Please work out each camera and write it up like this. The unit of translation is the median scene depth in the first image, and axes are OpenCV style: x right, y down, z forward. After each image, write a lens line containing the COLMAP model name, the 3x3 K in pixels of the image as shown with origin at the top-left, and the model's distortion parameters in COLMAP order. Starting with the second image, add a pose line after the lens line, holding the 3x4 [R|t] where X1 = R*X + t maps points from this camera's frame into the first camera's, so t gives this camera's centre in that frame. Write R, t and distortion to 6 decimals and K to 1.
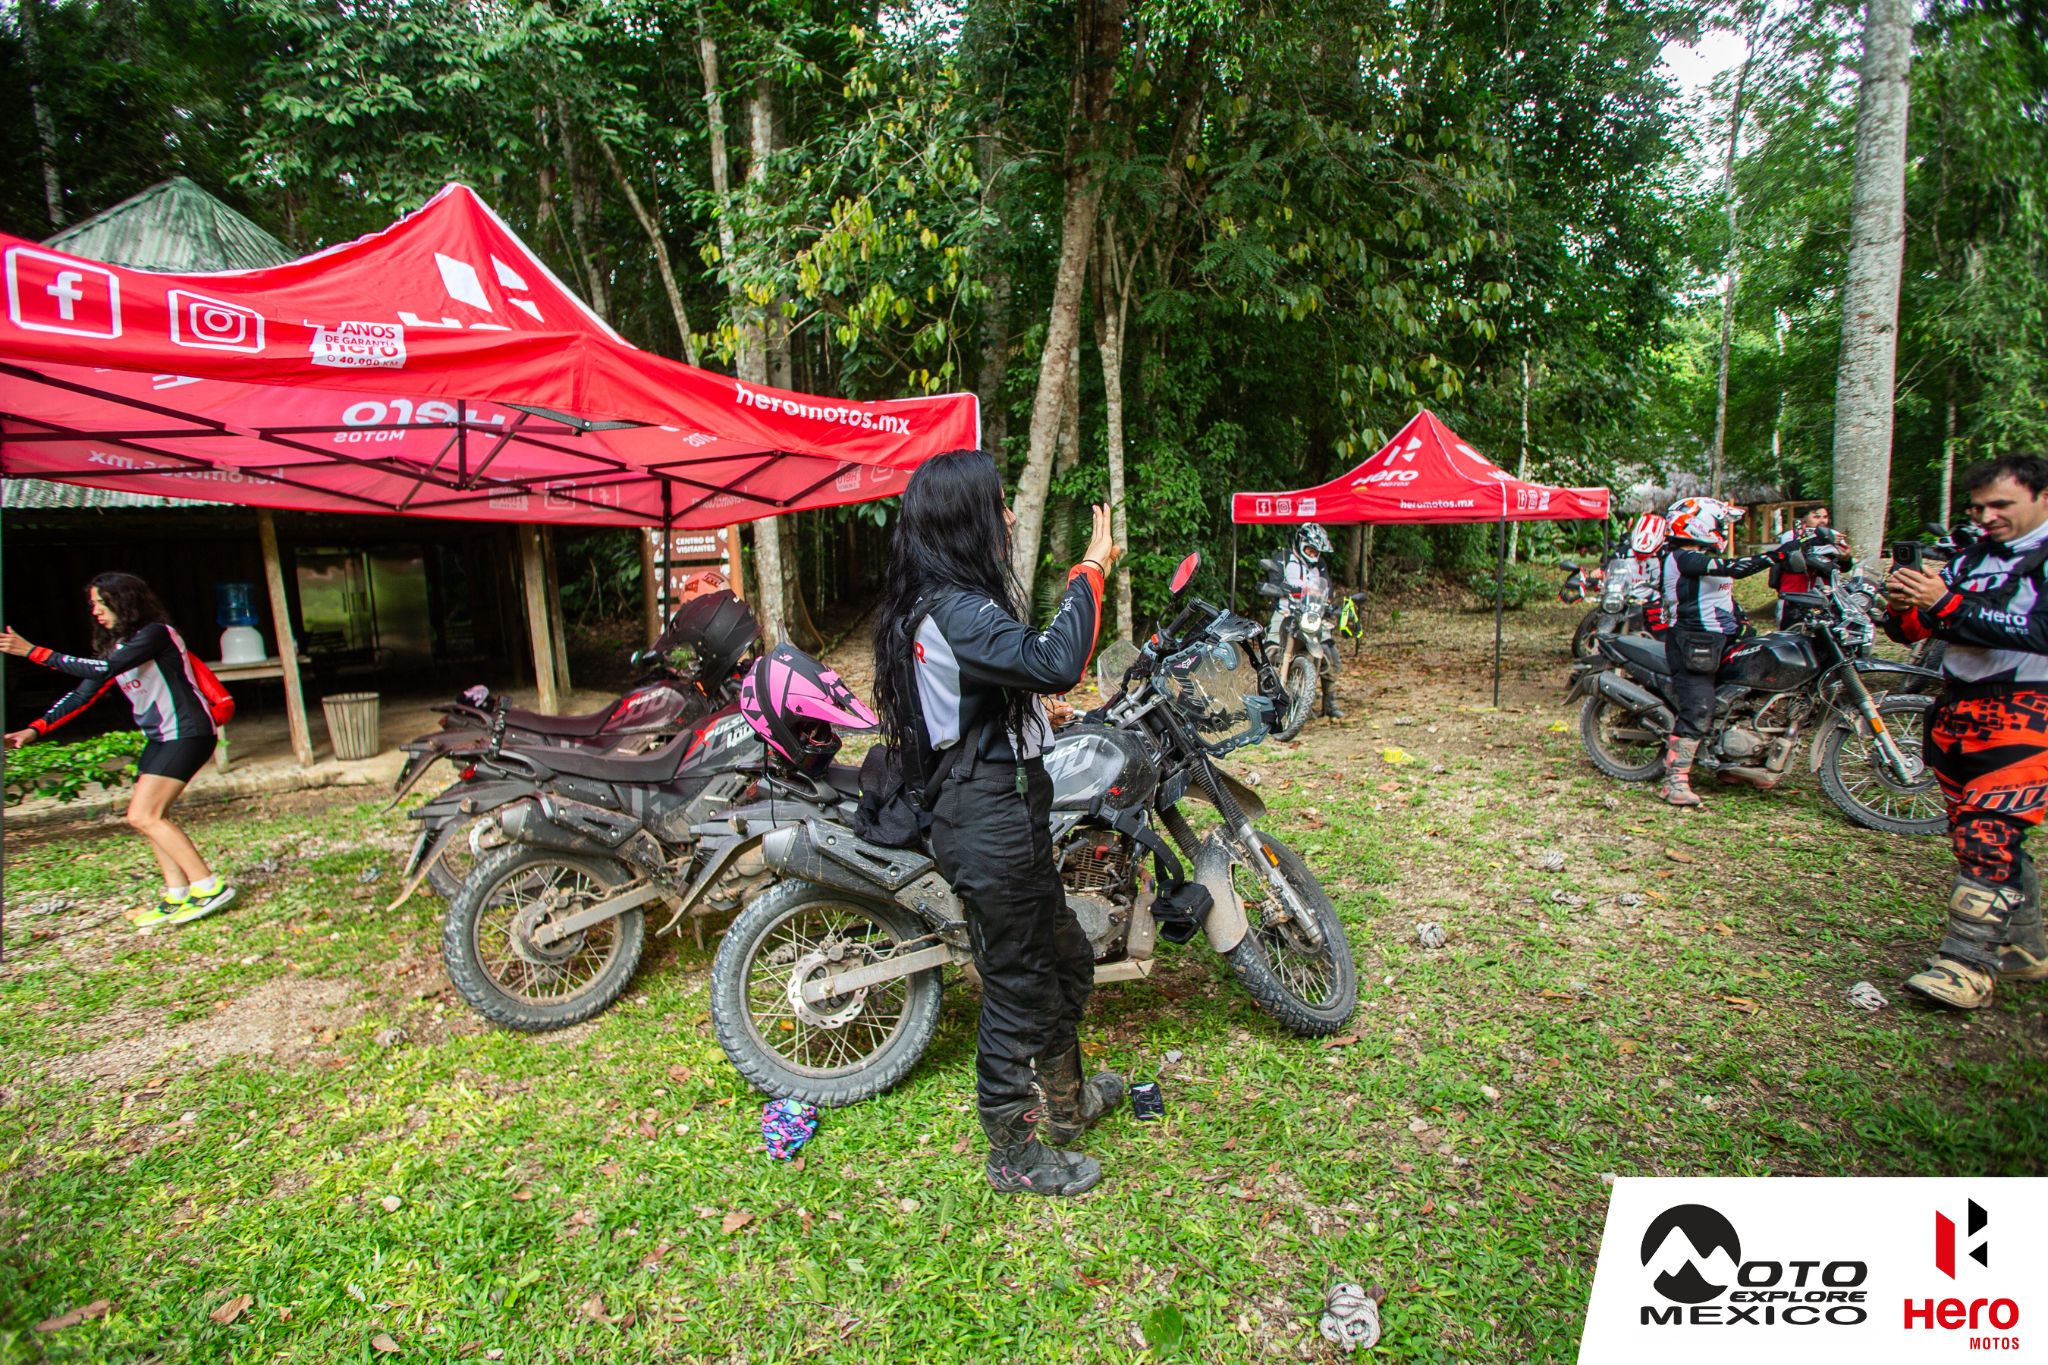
lens RADIAL K [[1002.6, 0, 1019.9], [0, 1002.6, 689.2], [0, 0, 1]] dist [-0.076857, 0.037155]
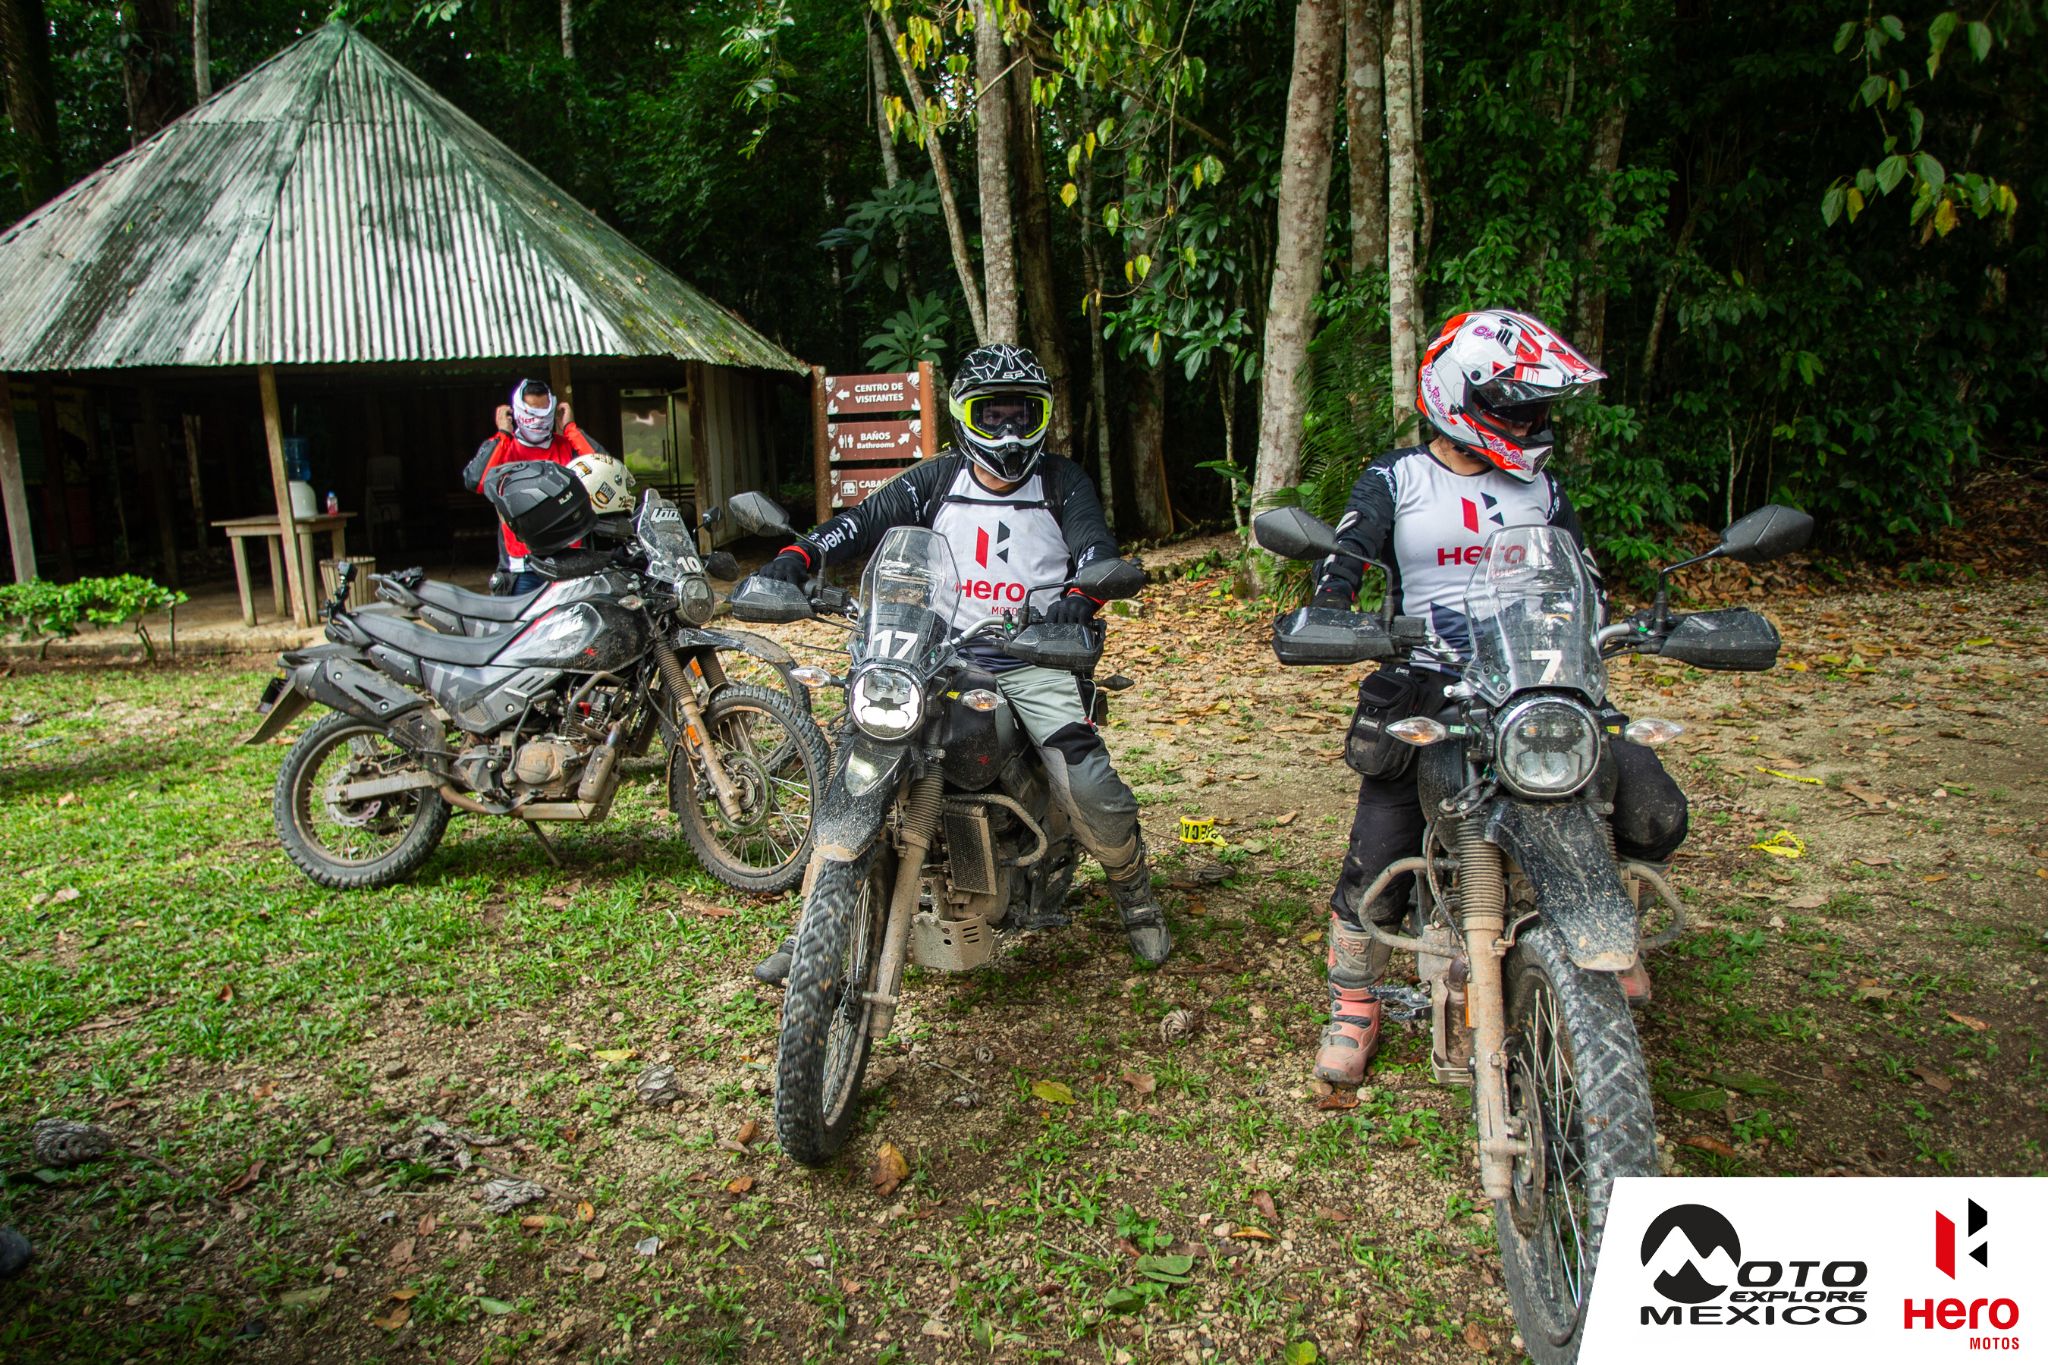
lens RADIAL K [[1370.3, 0, 968.3], [0, 1370.3, 655.8], [0, 0, 1]] dist [-0.062998, 0.055400]
pose [[0.792891, 0.118283, -0.597773, 0.418296], [-0.082972, 0.992800, 0.086394, -0.044667], [0.603688, -0.018903, 0.796997, 0.215475]]
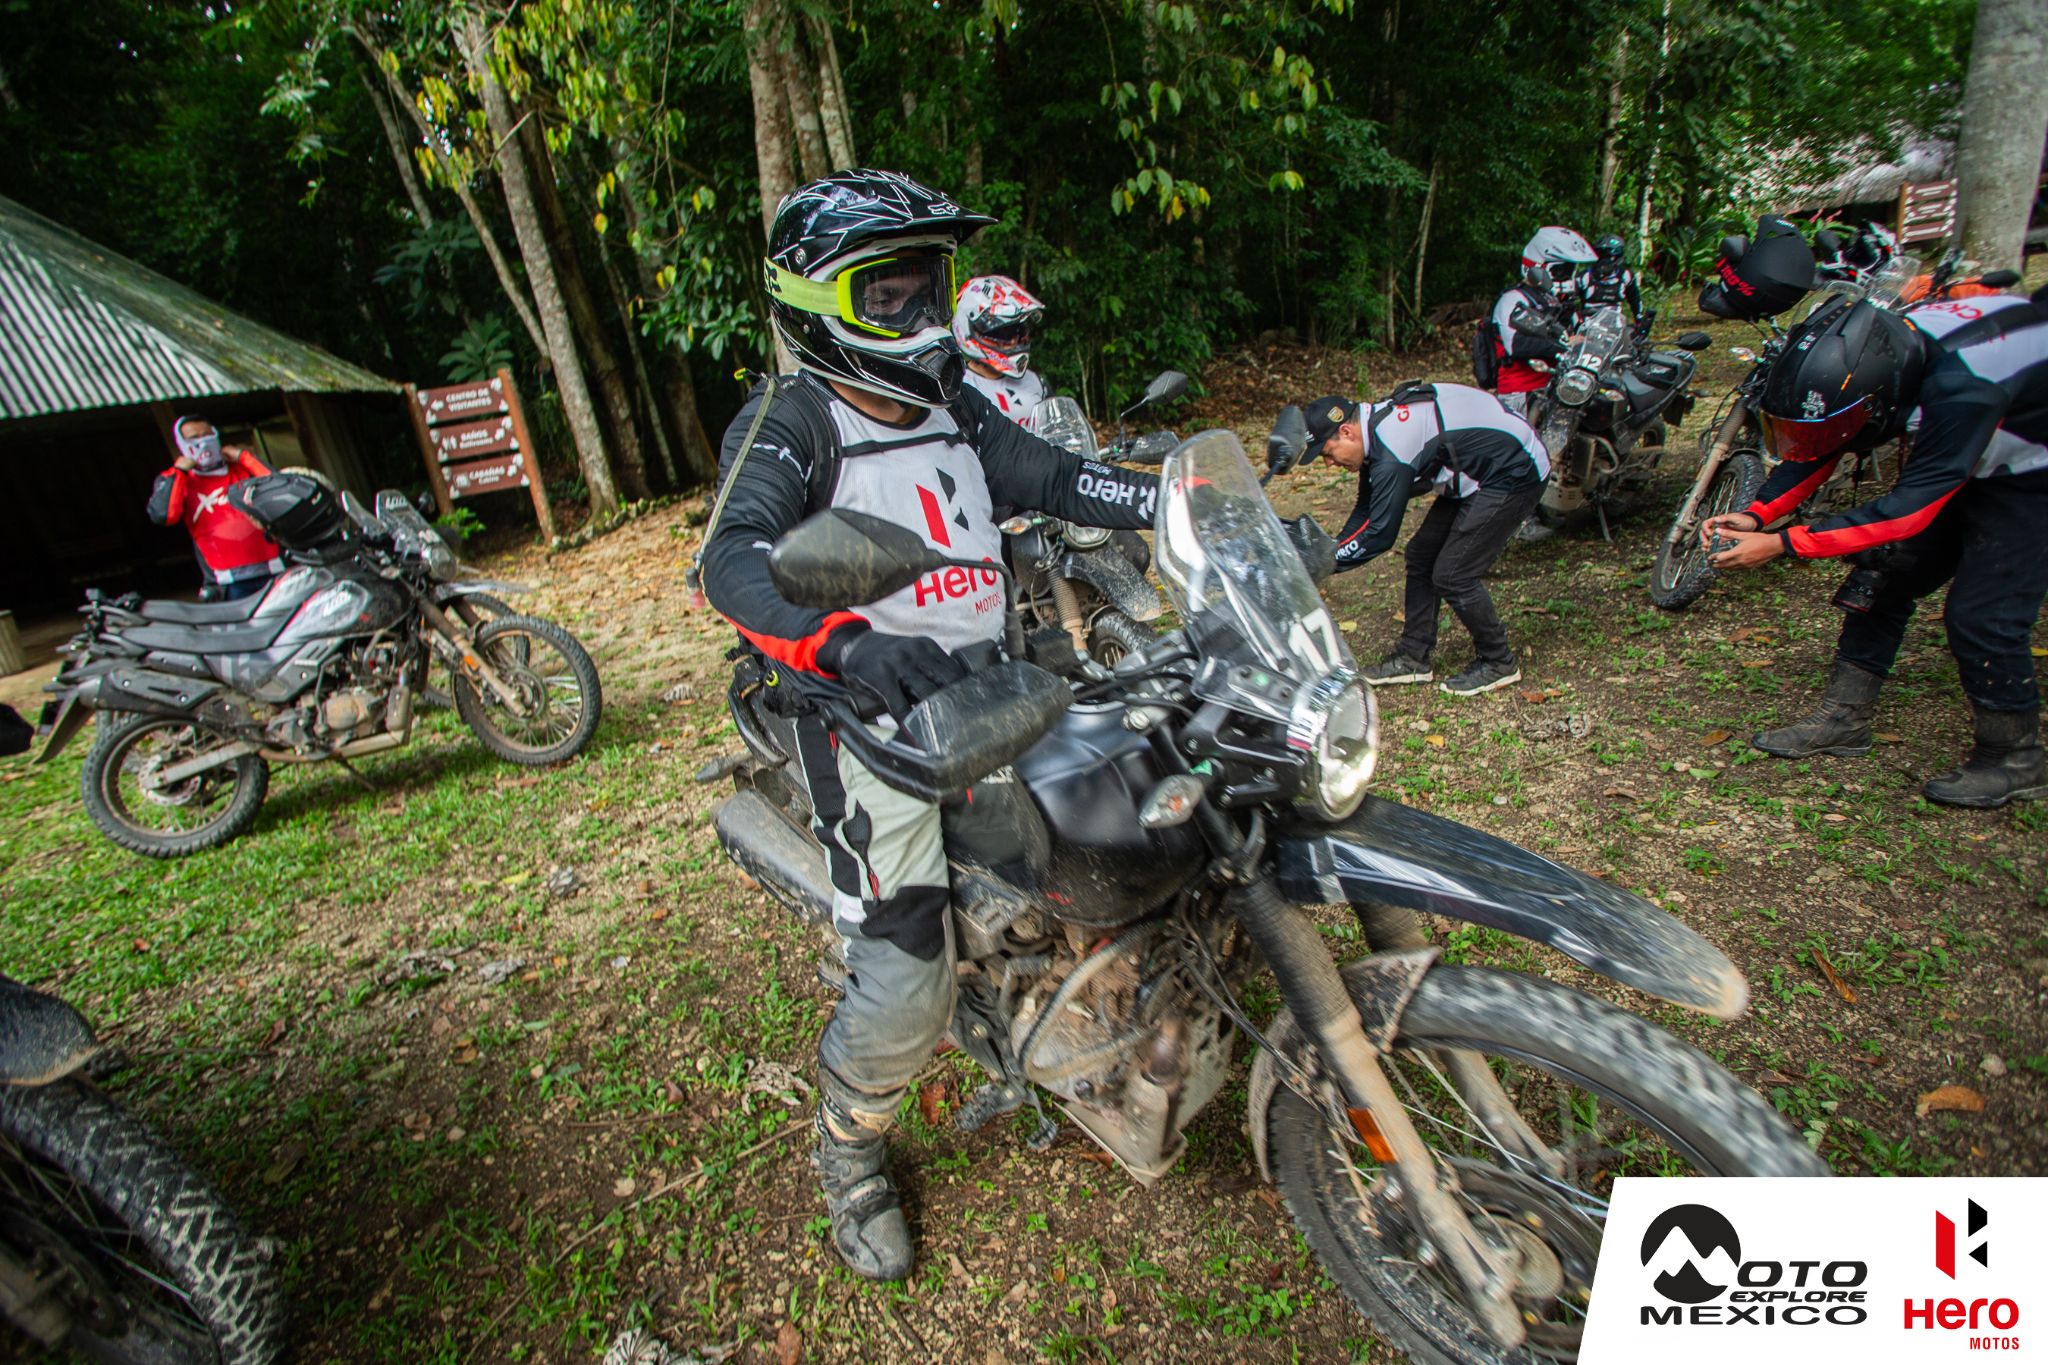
lens RADIAL K [[1002.6, 0, 1024.9], [0, 1002.6, 685.2], [0, 0, 1]] dist [-0.076857, 0.037155]
pose [[0.979923, -0.031845, -0.196815, 0.402928], [0.072657, 0.976316, 0.203784, -0.033663], [0.185664, -0.213992, 0.959029, 0.159737]]
